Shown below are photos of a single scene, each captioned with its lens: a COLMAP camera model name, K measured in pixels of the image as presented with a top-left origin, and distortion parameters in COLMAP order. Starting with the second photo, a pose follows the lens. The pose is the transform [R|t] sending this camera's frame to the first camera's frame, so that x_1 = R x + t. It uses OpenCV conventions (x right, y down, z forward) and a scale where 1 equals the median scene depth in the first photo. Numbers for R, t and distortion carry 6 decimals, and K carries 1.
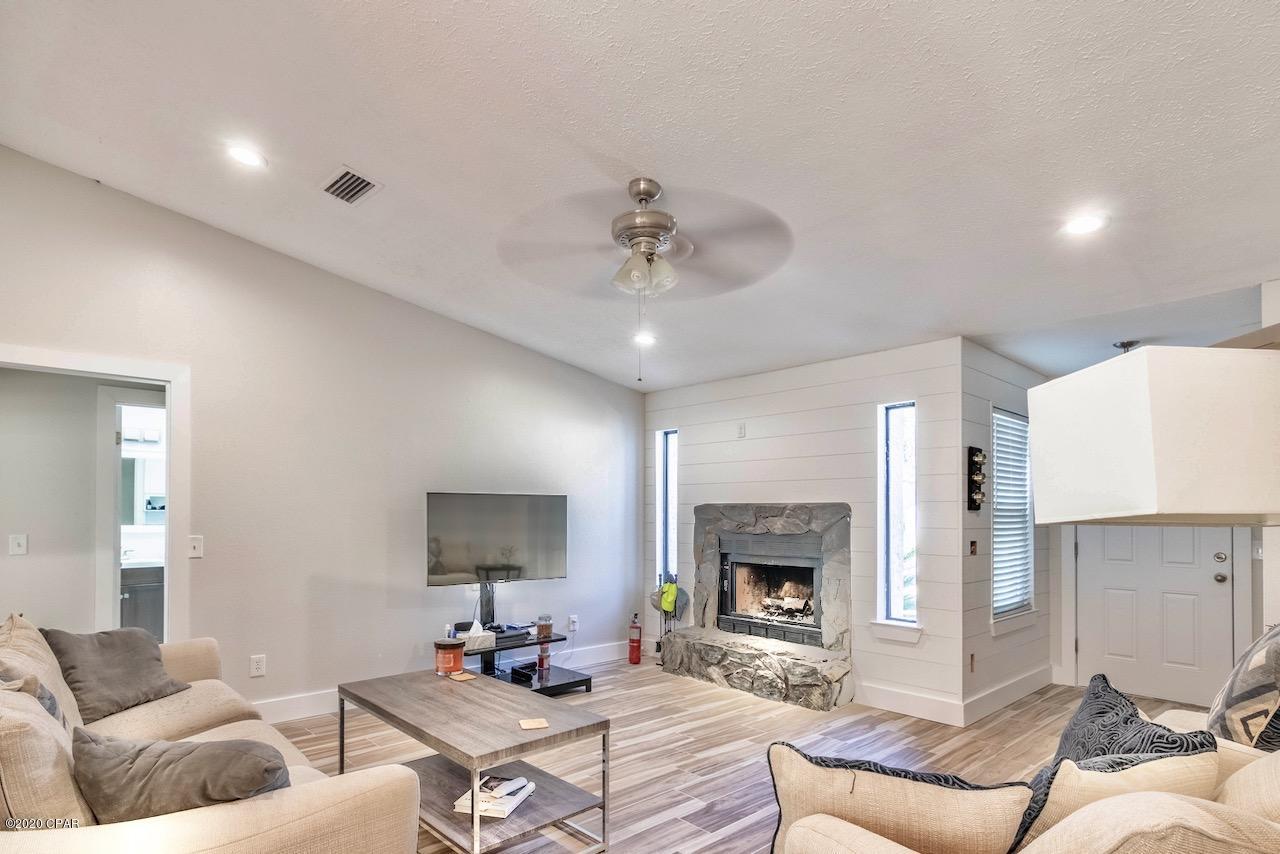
lens RADIAL K [[672.1, 0, 633.0], [0, 672.1, 444.5], [0, 0, 1]] dist [-0.000283, 0.000265]
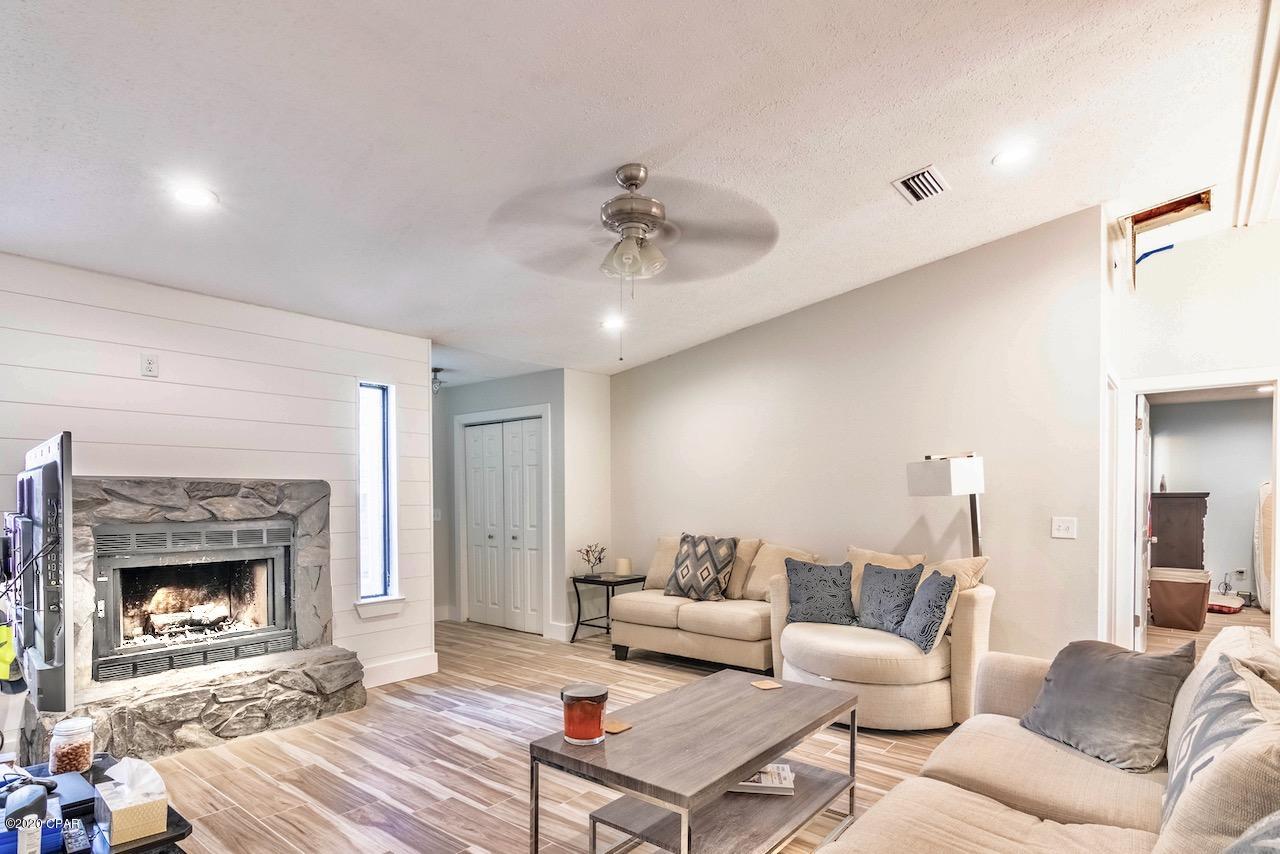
lens RADIAL K [[672.1, 0, 633.0], [0, 672.1, 444.5], [0, 0, 1]] dist [-0.000283, 0.000265]
pose [[-0.131563, 0.066671, 0.989063, -0.615736], [-0.103955, 0.991307, -0.080650, 0.067277], [-0.985842, -0.113429, -0.123488, 0.693406]]
